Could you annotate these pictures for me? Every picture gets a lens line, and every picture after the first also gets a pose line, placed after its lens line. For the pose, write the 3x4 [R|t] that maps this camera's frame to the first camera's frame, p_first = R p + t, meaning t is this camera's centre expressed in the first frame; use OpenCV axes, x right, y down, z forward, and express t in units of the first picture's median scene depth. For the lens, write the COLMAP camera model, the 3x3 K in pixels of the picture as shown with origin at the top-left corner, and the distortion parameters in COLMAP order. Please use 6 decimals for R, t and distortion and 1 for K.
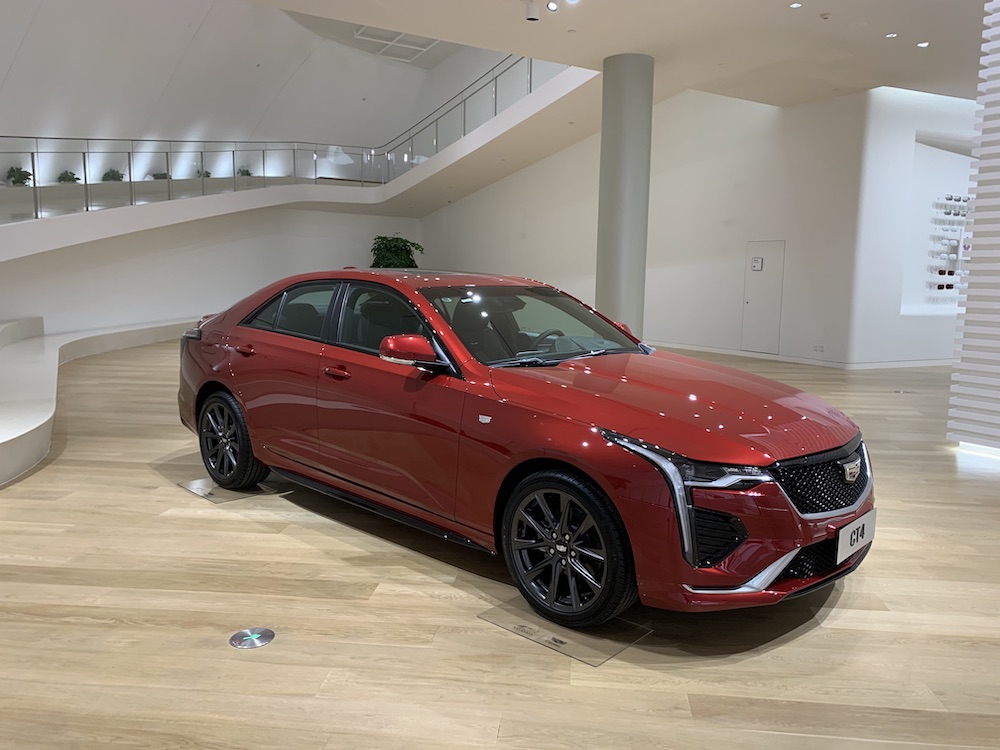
lens RADIAL K [[758.9, 0, 500.0], [0, 758.9, 375.0], [0, 0, 1]] dist [0.002441, 0.003579]
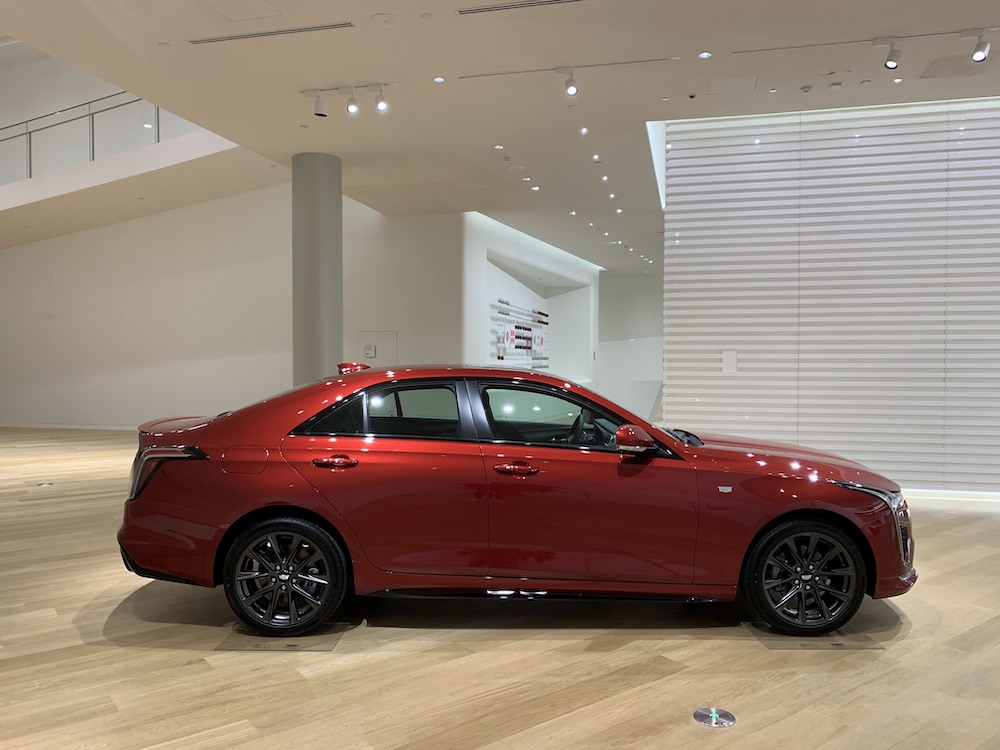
lens RADIAL K [[758.9, 0, 500.0], [0, 758.9, 375.0], [0, 0, 1]] dist [0.002441, 0.003579]
pose [[0.725089, -0.021731, 0.688313, -0.774153], [0.095863, 0.992956, -0.069636, -0.051040], [-0.681951, 0.116475, 0.722064, 0.236794]]
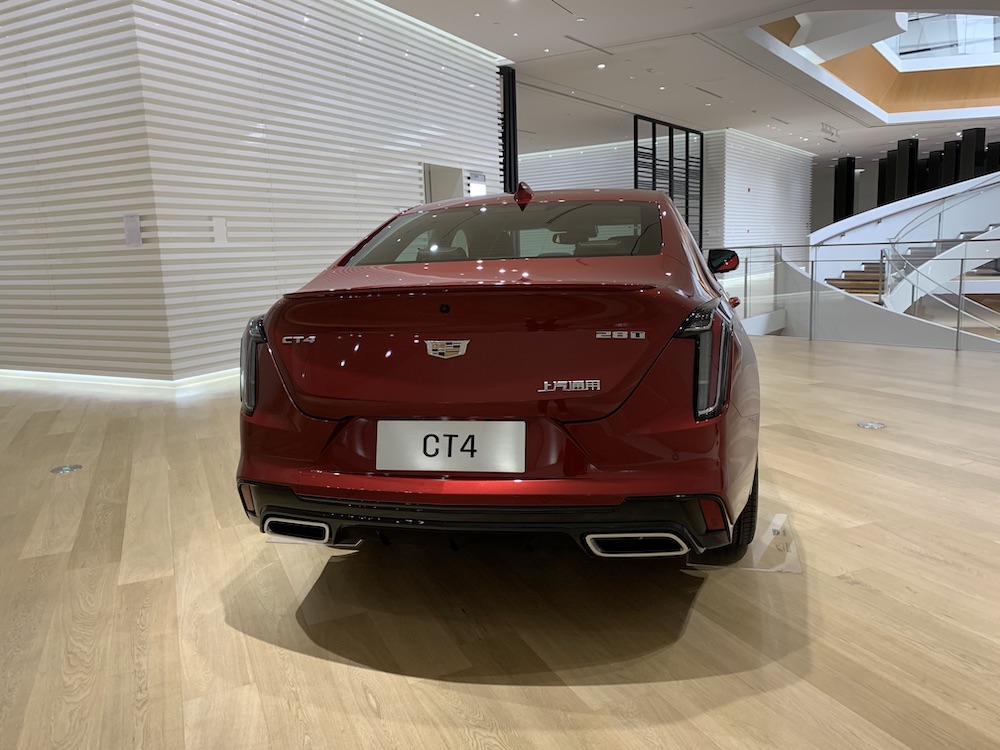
lens RADIAL K [[758.9, 0, 500.0], [0, 758.9, 375.0], [0, 0, 1]] dist [0.002441, 0.003579]
pose [[-0.498267, -0.136658, 0.856186, -0.802369], [0.144847, 0.960502, 0.237604, -0.158868], [-0.854839, 0.242406, -0.458792, 1.472157]]
